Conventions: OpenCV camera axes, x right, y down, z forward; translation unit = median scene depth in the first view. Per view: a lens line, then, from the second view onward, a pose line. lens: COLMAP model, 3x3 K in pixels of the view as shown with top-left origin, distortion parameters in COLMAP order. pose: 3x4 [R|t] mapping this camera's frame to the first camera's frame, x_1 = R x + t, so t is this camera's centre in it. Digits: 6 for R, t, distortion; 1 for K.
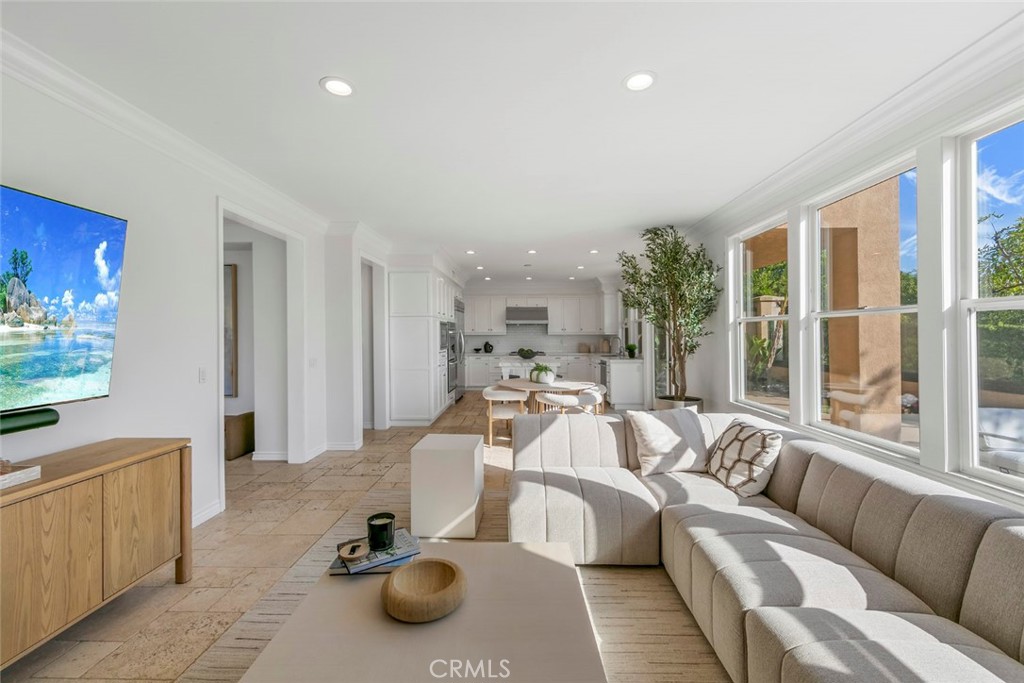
lens RADIAL K [[415.7, 0, 514.9], [0, 415.7, 336.9], [0, 0, 1]] dist [-0.001993, -0.000224]
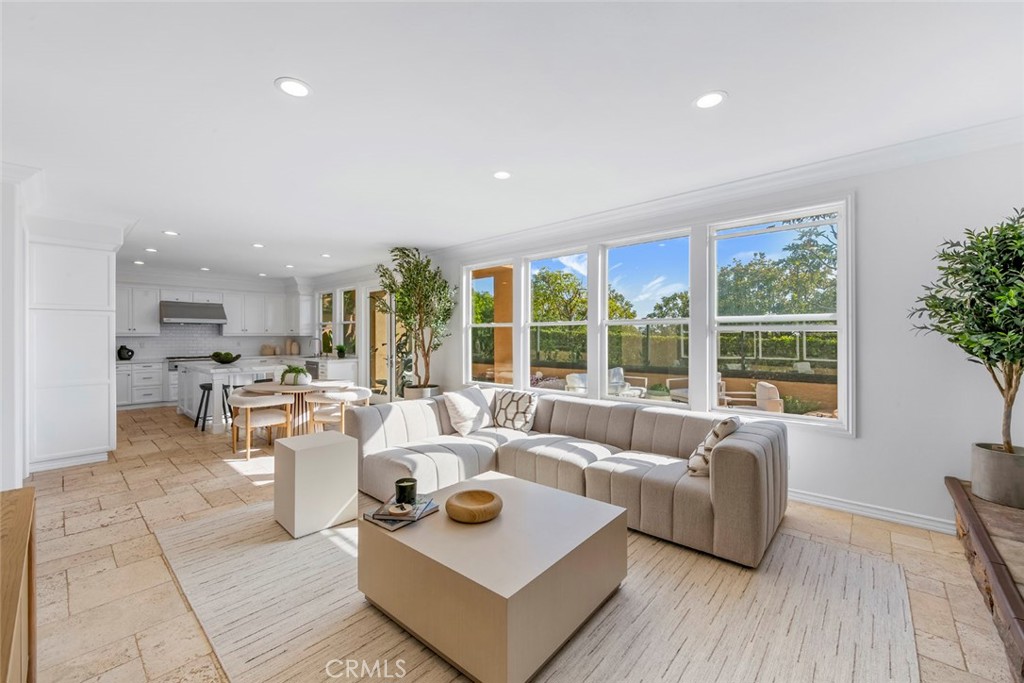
lens RADIAL K [[411.4, 0, 511.8], [0, 411.4, 336.0], [0, 0, 1]] dist [0.000576, -0.000027]
pose [[0.653939, 0.000635, 0.756547, -0.361775], [0.003584, 0.999986, -0.003938, 0.000976], [-0.756539, 0.005287, 0.653927, -0.021049]]
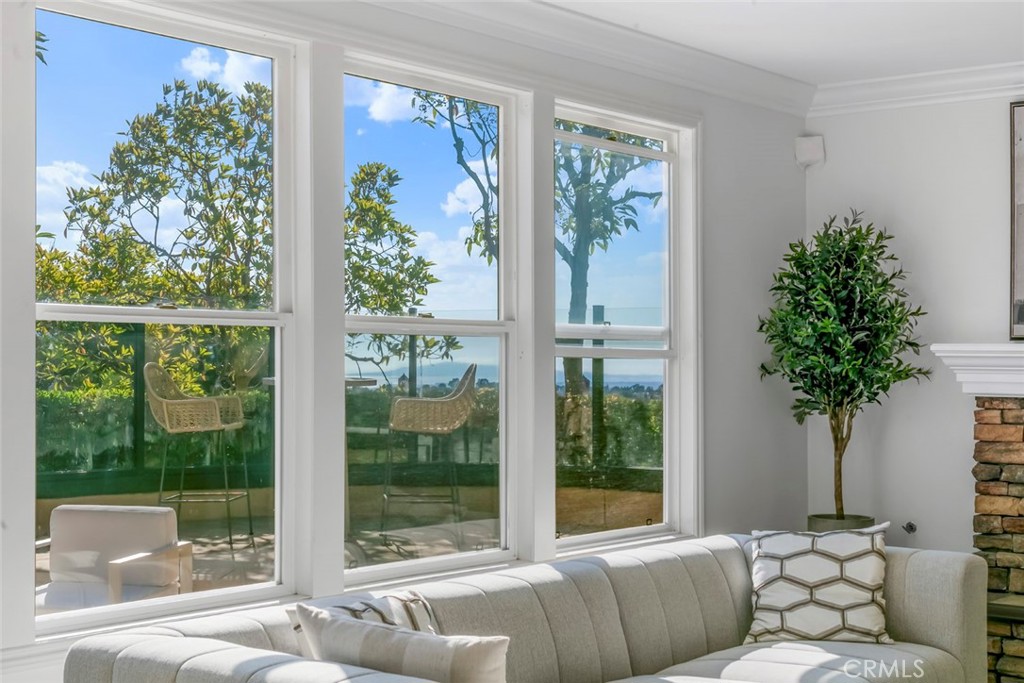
lens RADIAL K [[1524.2, 0, 512.0], [0, 1524.2, 341.5], [0, 0, 1]] dist [0.006887, 0.023708]
pose [[-0.790420, 0.007463, 0.612519, -0.223819], [-0.000858, 0.999911, -0.013291, -0.006255], [-0.612564, -0.011031, -0.790344, 1.137322]]
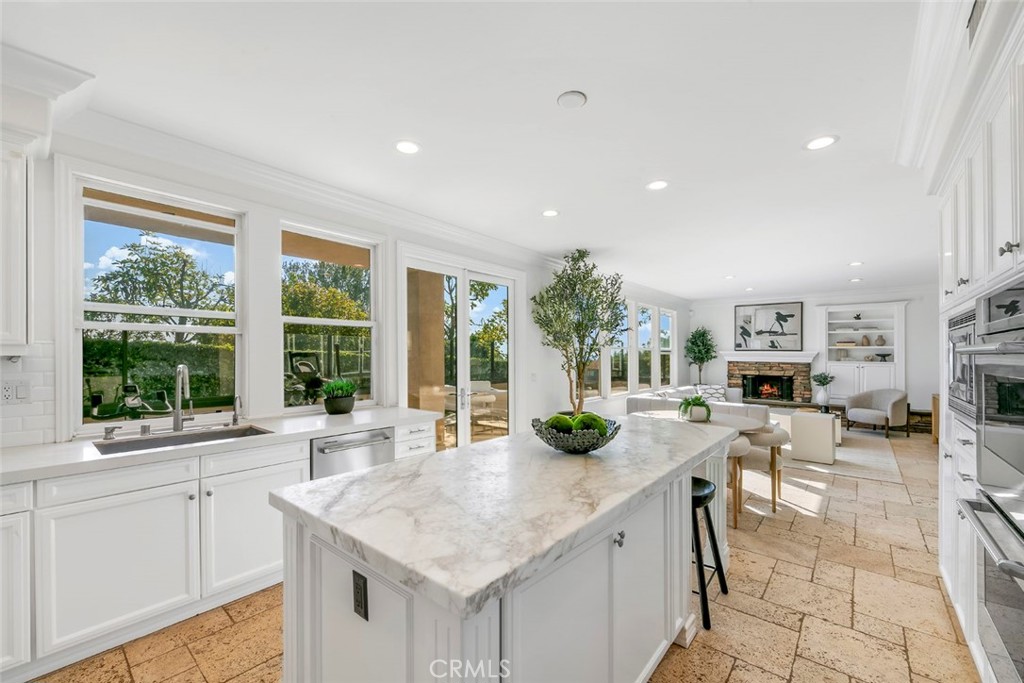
lens RADIAL K [[402.6, 0, 520.4], [0, 402.6, 357.5], [0, 0, 1]] dist [-0.001416, -0.000134]
pose [[-0.776100, -0.005637, 0.630584, -0.159318], [0.000550, 0.999954, 0.009617, -0.011847], [-0.630609, 0.007811, -0.776061, 1.911969]]
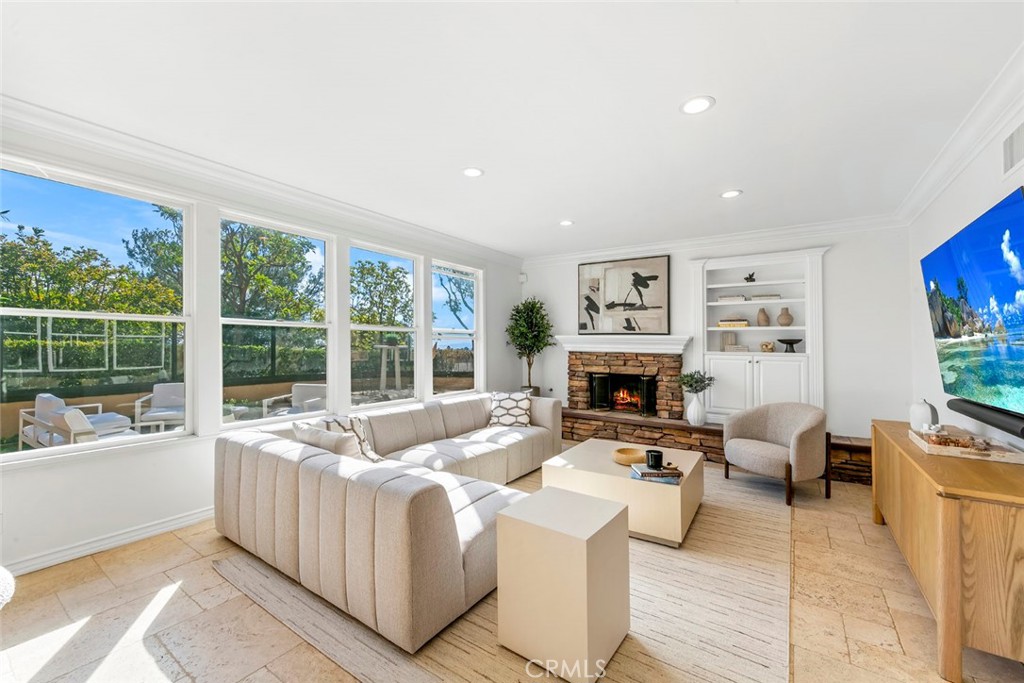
lens RADIAL K [[408.3, 0, 512.0], [0, 408.3, 341.5], [0, 0, 1]] dist [0.001576, 0.000119]
pose [[-0.834722, -0.000042, 0.550671, -0.254002], [-0.002657, 0.999989, -0.003951, 0.000442], [-0.550665, -0.004761, -0.834713, 0.932989]]
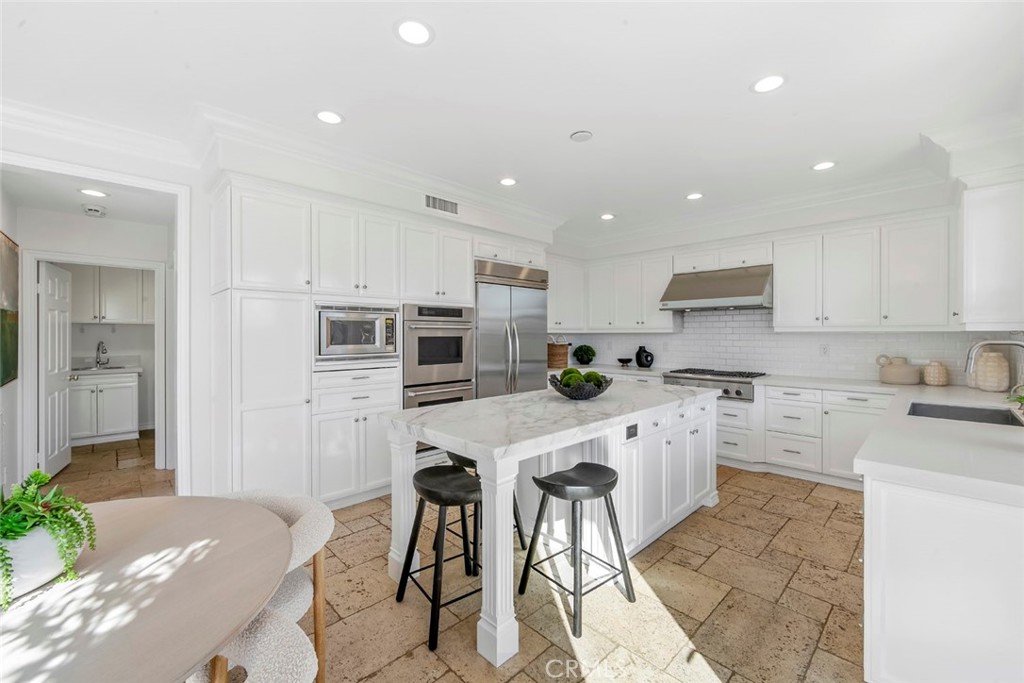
lens RADIAL K [[418.8, 0, 509.5], [0, 418.8, 336.0], [0, 0, 1]] dist [-0.001112, -0.000115]
pose [[0.705549, 0.004488, -0.708647, 0.385417], [-0.003726, 0.999990, 0.002624, -0.003059], [0.708652, 0.000789, 0.705558, 1.112089]]
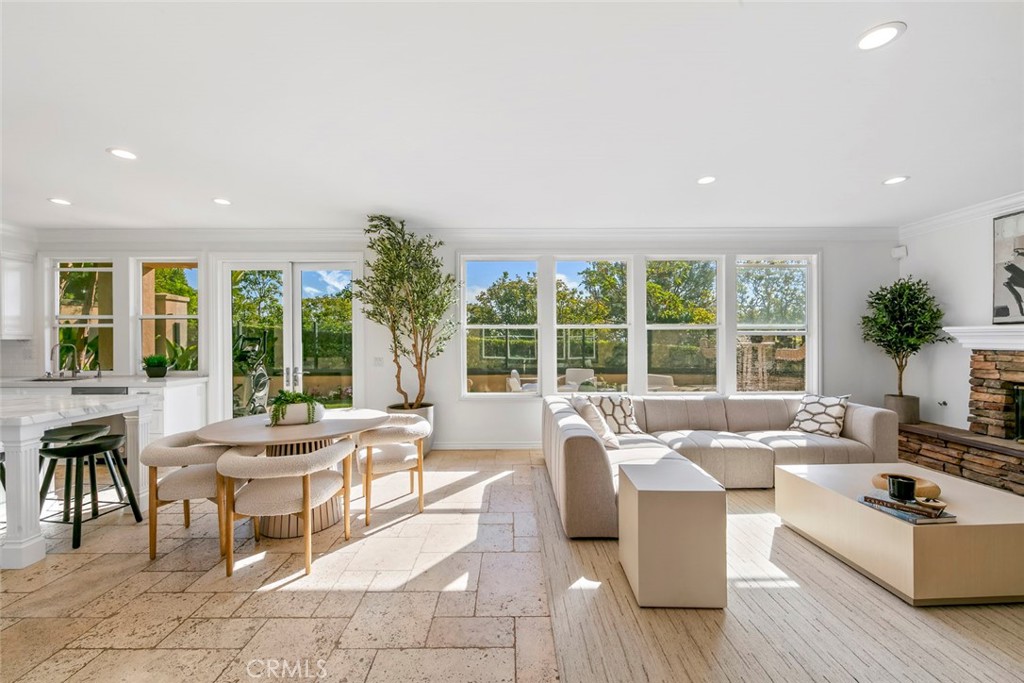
lens RADIAL K [[409.2, 0, 516.3], [0, 409.2, 343.4], [0, 0, 1]] dist [-0.001383, -0.000105]
pose [[-0.025782, -0.005348, 0.999653, -0.533585], [0.006982, 0.999960, 0.005530, 0.001326], [-0.999643, 0.007122, -0.025744, 0.770979]]
